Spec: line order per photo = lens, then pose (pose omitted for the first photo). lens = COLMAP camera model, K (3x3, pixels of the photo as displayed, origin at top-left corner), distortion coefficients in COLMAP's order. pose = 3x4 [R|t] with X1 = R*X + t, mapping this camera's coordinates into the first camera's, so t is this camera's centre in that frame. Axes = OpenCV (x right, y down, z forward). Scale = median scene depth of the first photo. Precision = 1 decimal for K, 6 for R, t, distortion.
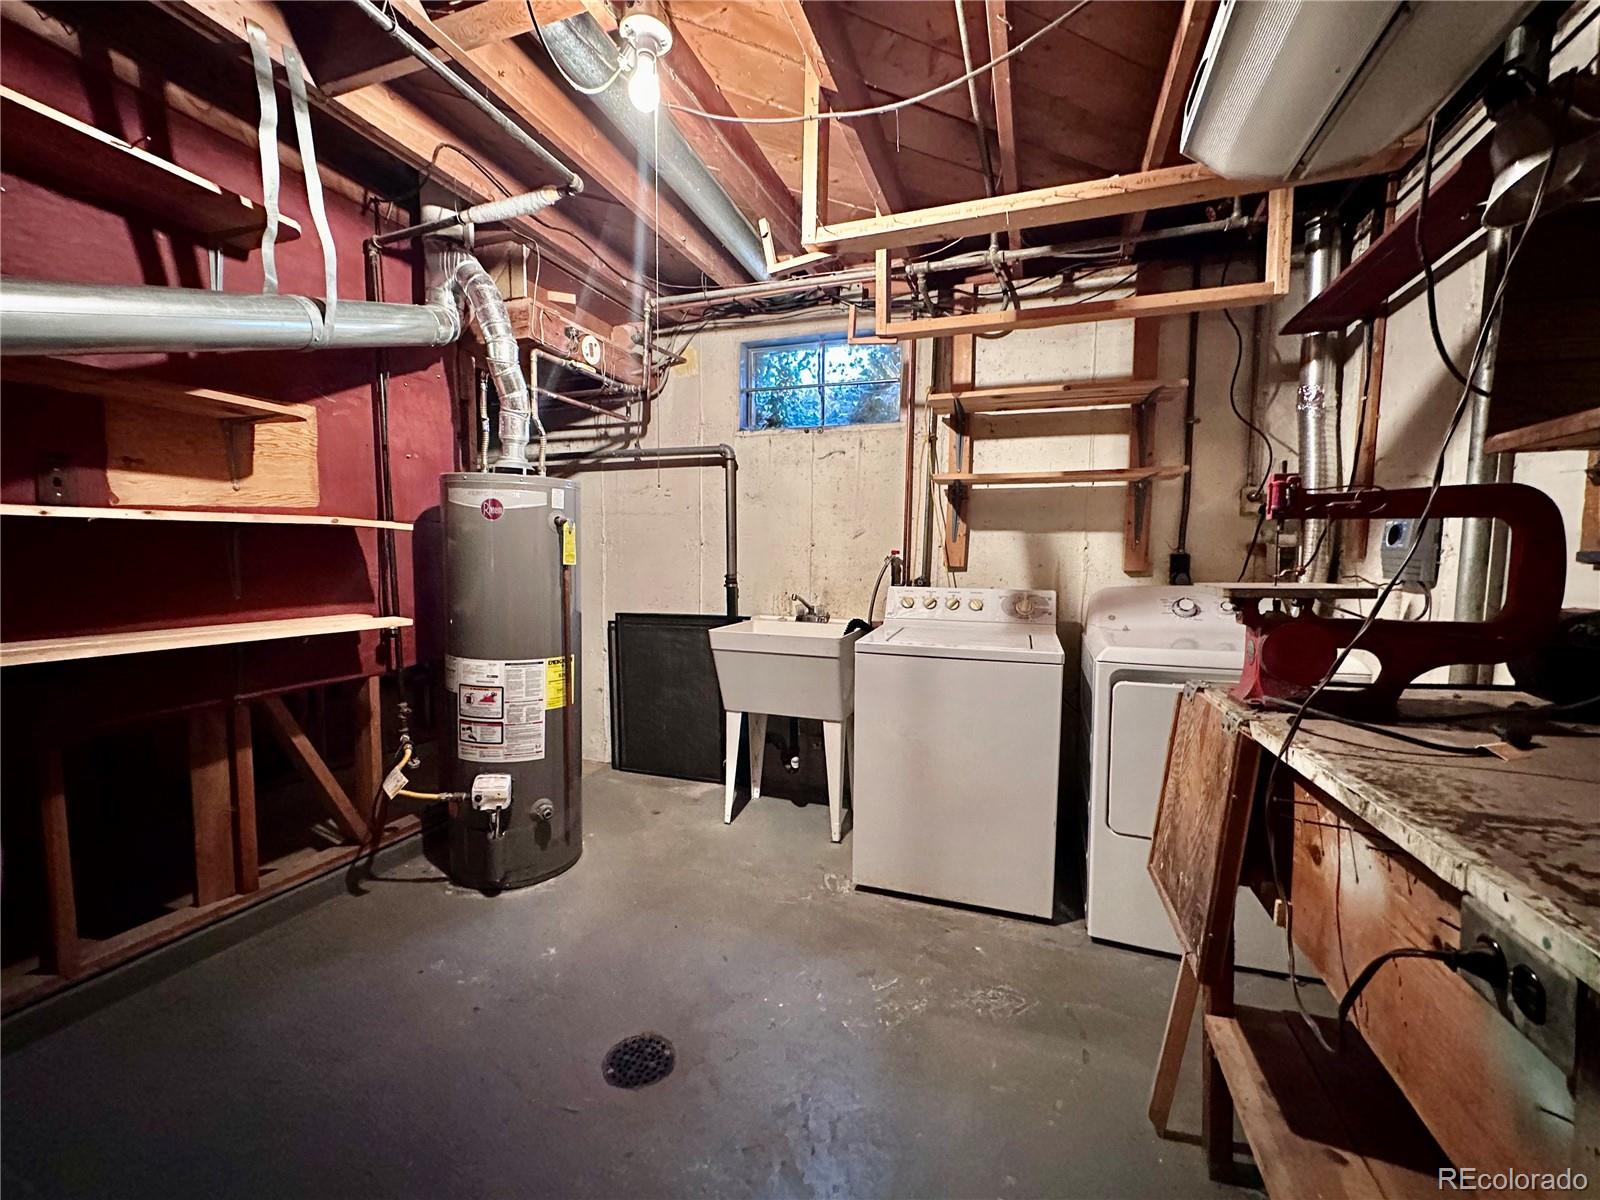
lens RADIAL K [[634.2, 0, 799.6], [0, 634.2, 601.9], [0, 0, 1]] dist [-0.000725, 0.000368]
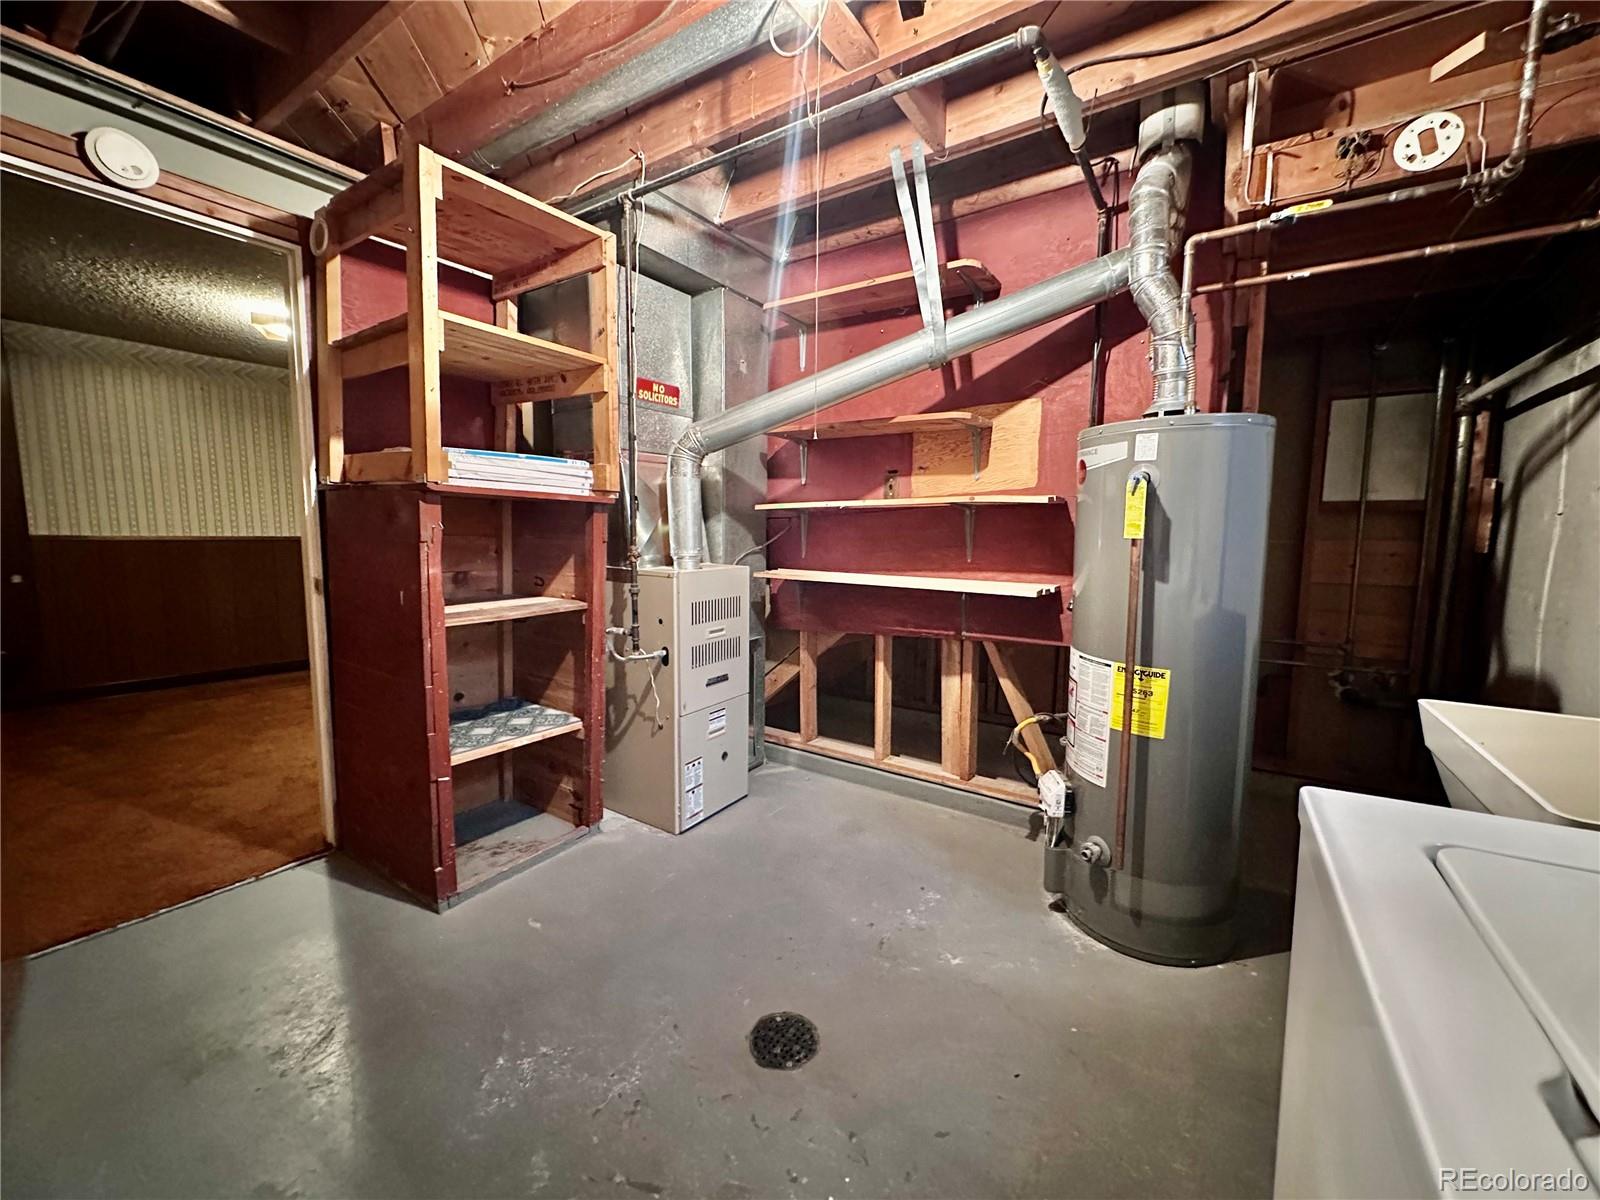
lens RADIAL K [[634.2, 0, 799.6], [0, 634.2, 601.9], [0, 0, 1]] dist [-0.000725, 0.000368]
pose [[-0.234551, 0.093432, -0.967603, 0.506610], [-0.089885, 0.989022, 0.117289, -0.044802], [0.967939, 0.114483, -0.223578, 0.955070]]
